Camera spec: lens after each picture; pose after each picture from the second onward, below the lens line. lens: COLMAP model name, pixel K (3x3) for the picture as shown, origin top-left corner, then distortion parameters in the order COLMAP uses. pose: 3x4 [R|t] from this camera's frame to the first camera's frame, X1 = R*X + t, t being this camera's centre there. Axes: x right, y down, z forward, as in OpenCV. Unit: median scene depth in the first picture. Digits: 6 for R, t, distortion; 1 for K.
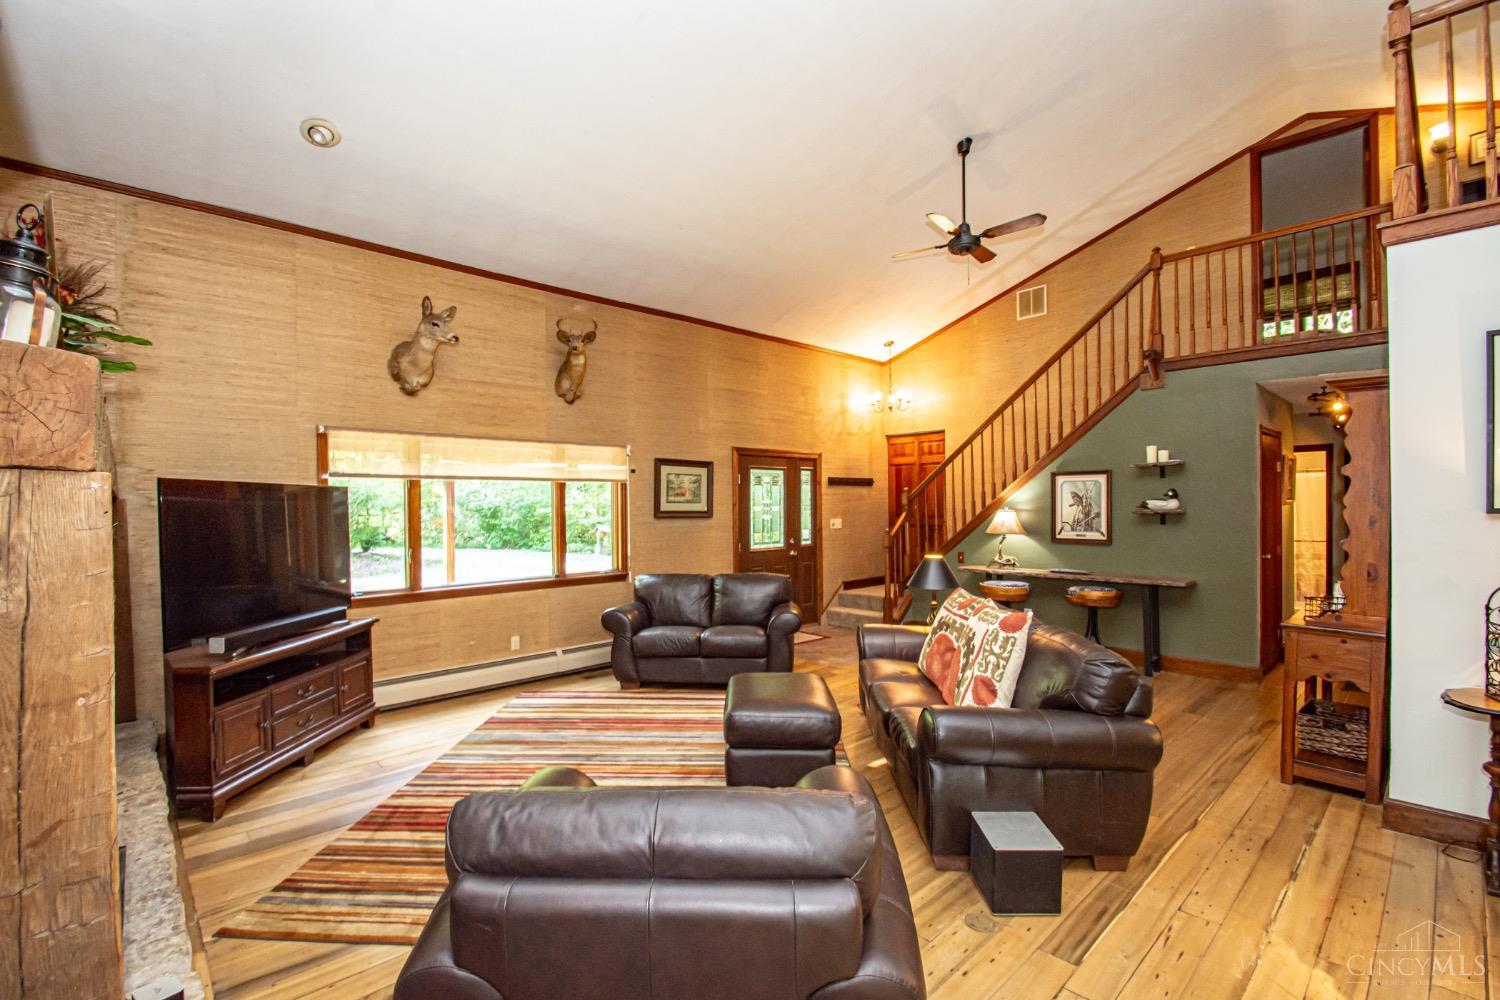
lens RADIAL K [[655.9, 0, 740.1], [0, 655.9, 504.3], [0, 0, 1]] dist [0.002714, 0.000332]
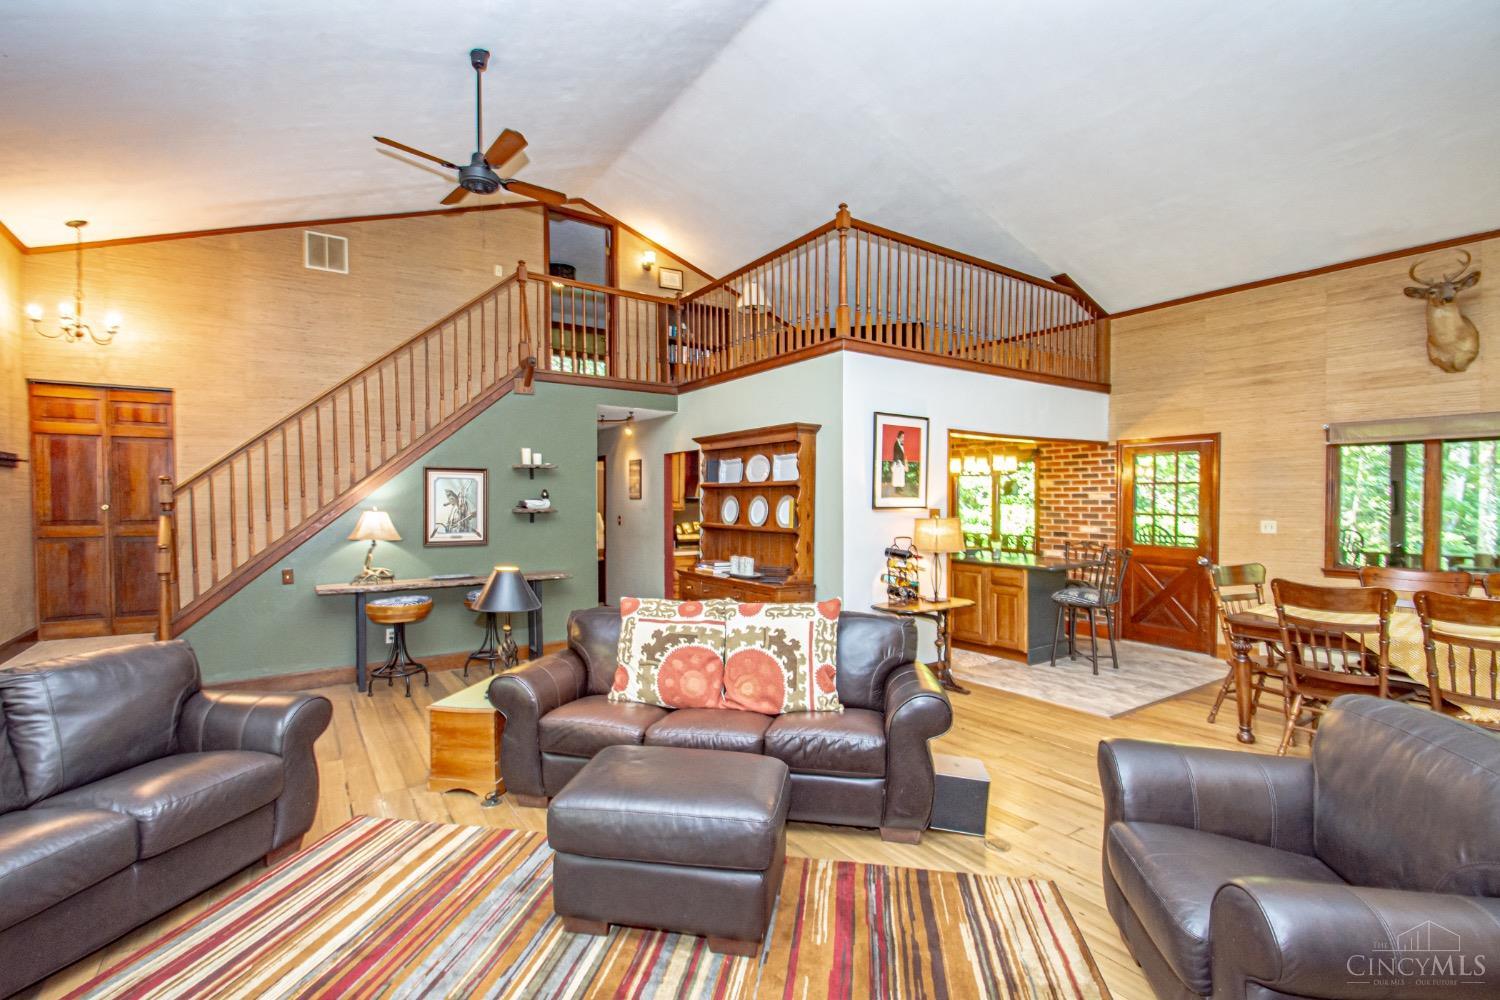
lens RADIAL K [[655.9, 0, 740.5], [0, 655.9, 500.8], [0, 0, 1]] dist [0.002714, 0.000332]
pose [[0.157729, 0.008873, 0.987443, -0.331896], [-0.002998, 0.999959, -0.008506, 0.002909], [-0.987478, -0.001619, 0.157749, 0.460168]]
